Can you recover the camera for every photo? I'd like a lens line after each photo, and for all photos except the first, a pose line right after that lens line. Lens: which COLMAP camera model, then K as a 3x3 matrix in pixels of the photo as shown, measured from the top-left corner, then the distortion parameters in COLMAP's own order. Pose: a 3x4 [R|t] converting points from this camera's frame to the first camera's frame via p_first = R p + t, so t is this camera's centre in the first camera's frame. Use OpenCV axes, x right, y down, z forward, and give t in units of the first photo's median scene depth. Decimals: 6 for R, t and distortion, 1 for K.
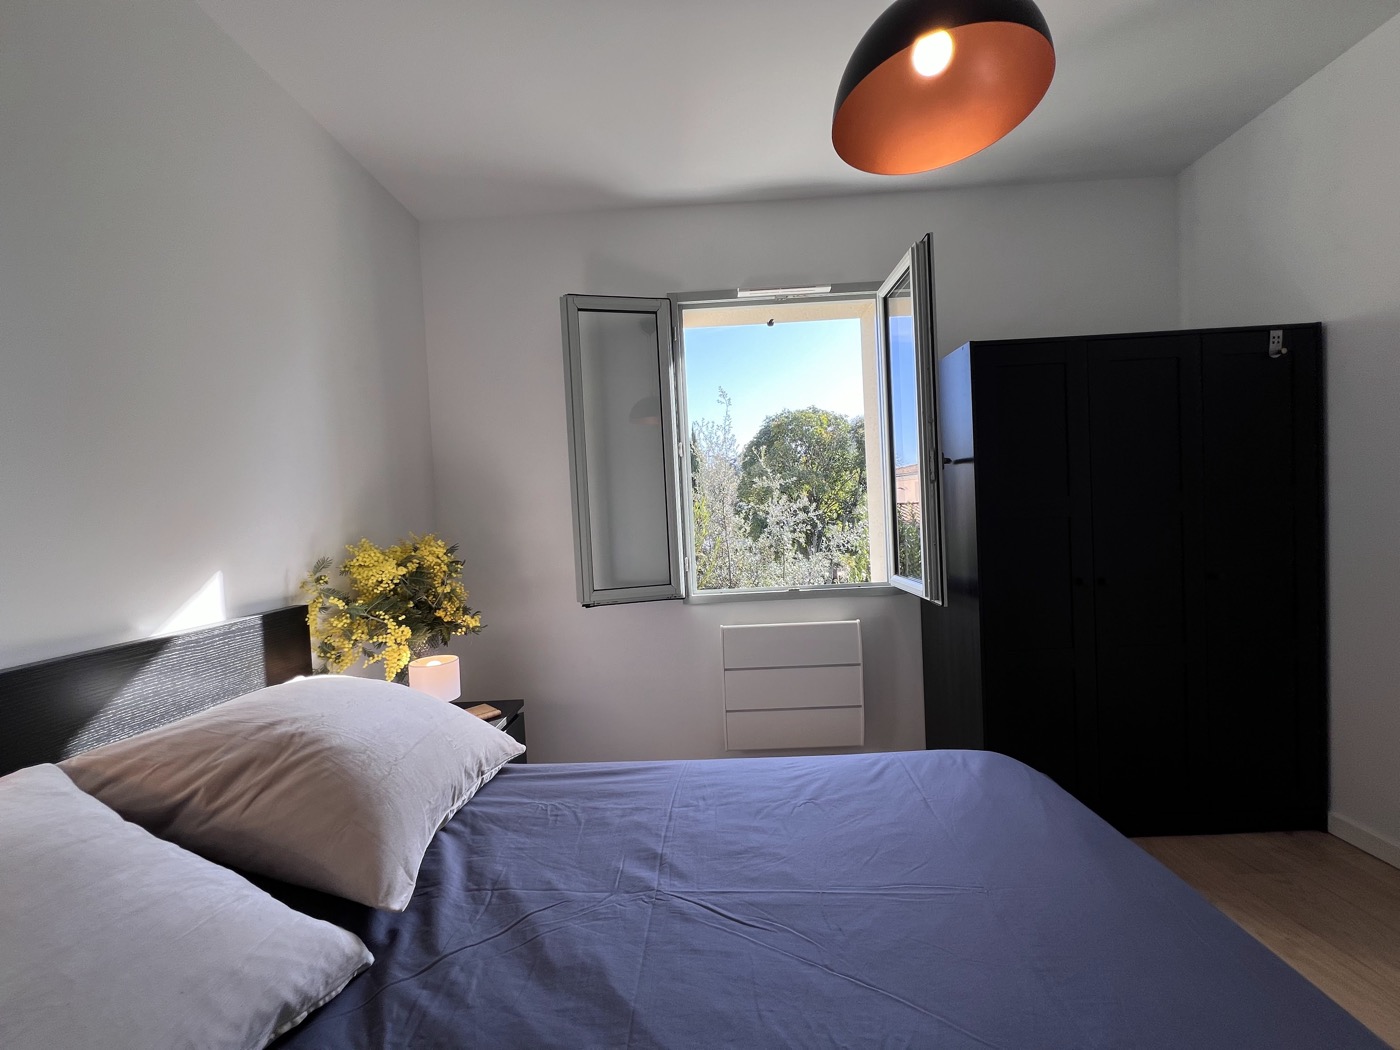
lens RADIAL K [[557.2, 0, 701.0], [0, 557.2, 526.9], [0, 0, 1]] dist [-0.000963, 0.000015]
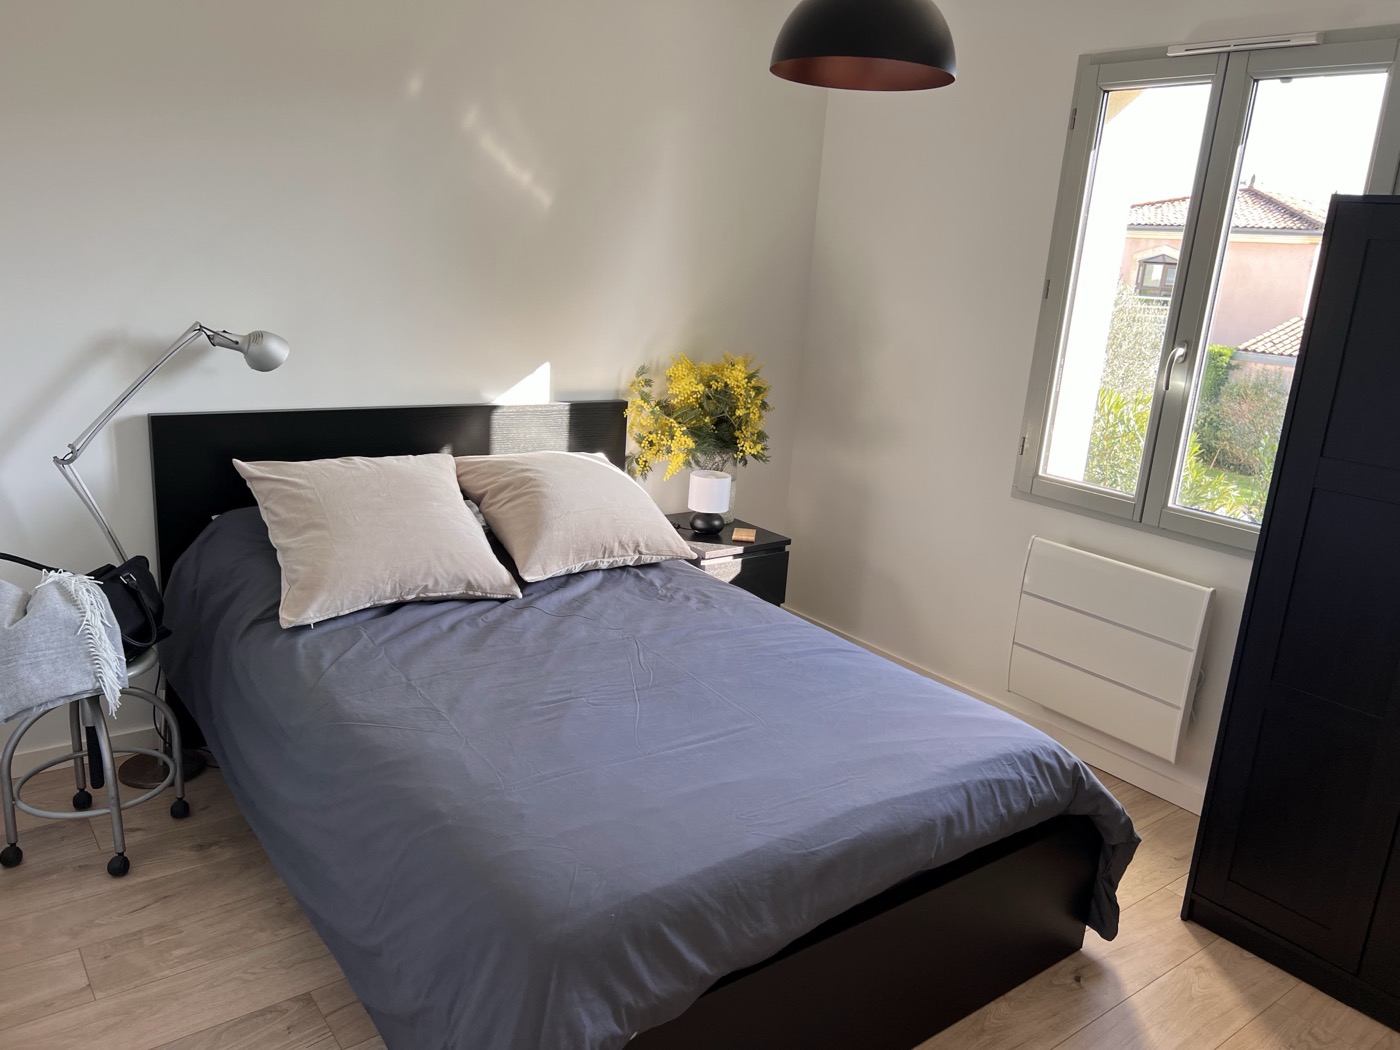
lens RADIAL K [[1051.1, 0, 699.8], [0, 1051.1, 537.4], [0, 0, 1]] dist [0.066742, -0.076529]
pose [[0.618984, 0.297612, -0.726832, 1.024048], [-0.124246, 0.950877, 0.283541, -0.221316], [0.775514, -0.085202, 0.625555, -0.316284]]
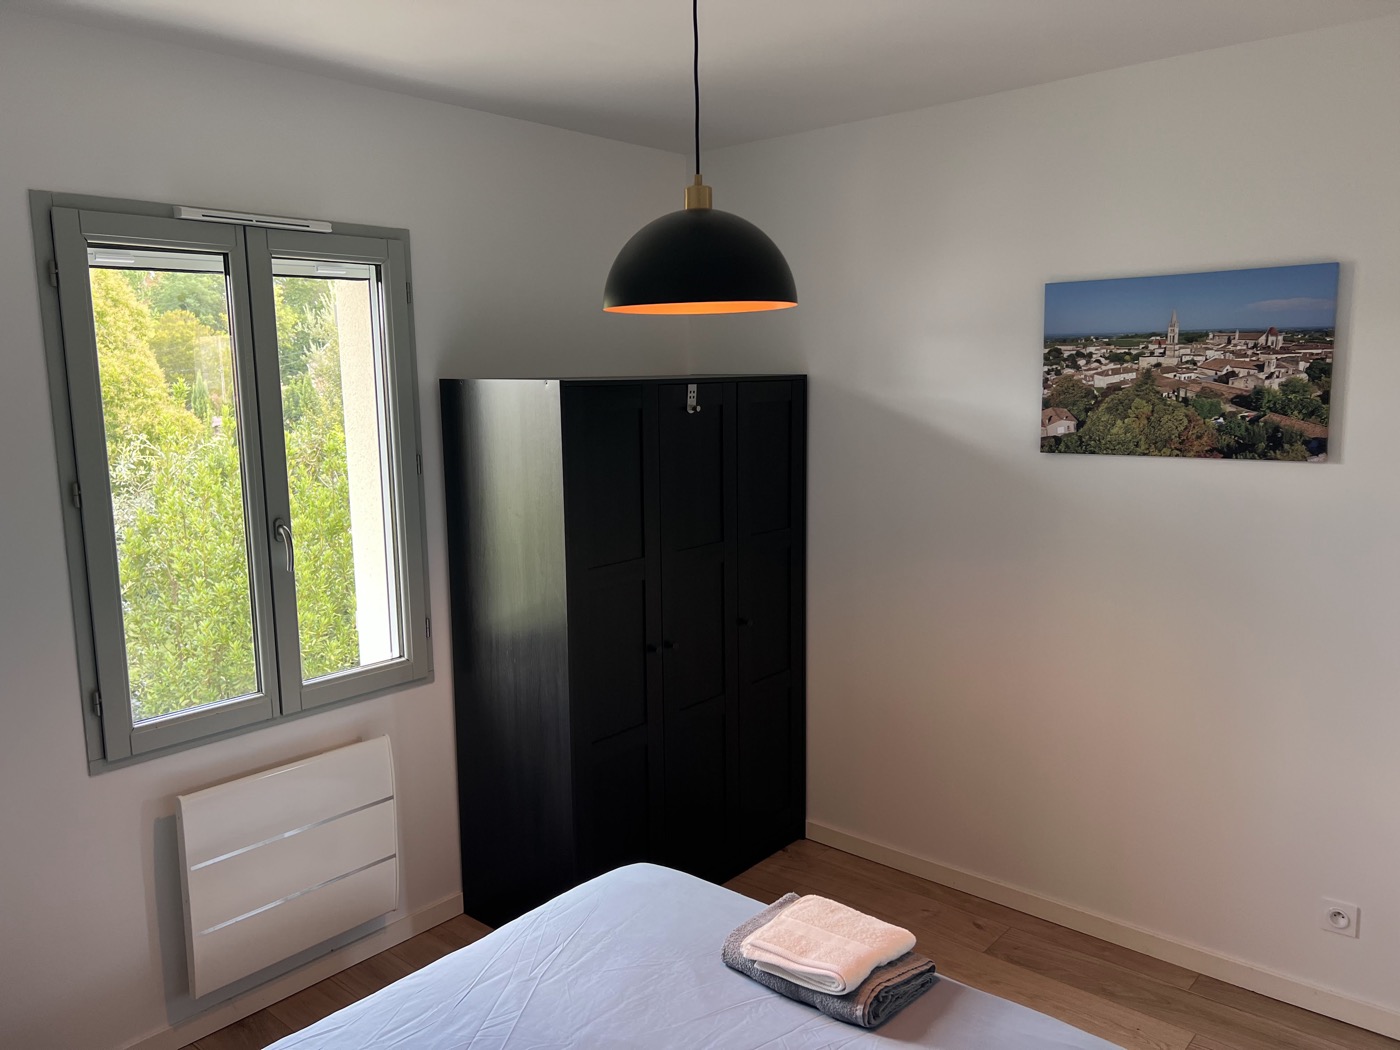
lens RADIAL K [[1057.8, 0, 695.5], [0, 1057.8, 529.8], [0, 0, 1]] dist [0.065686, -0.076657]
pose [[0.642579, -0.073902, 0.762647, -0.587603], [0.007556, 0.995901, 0.090138, -0.255299], [-0.766182, -0.052158, 0.640504, -0.149296]]
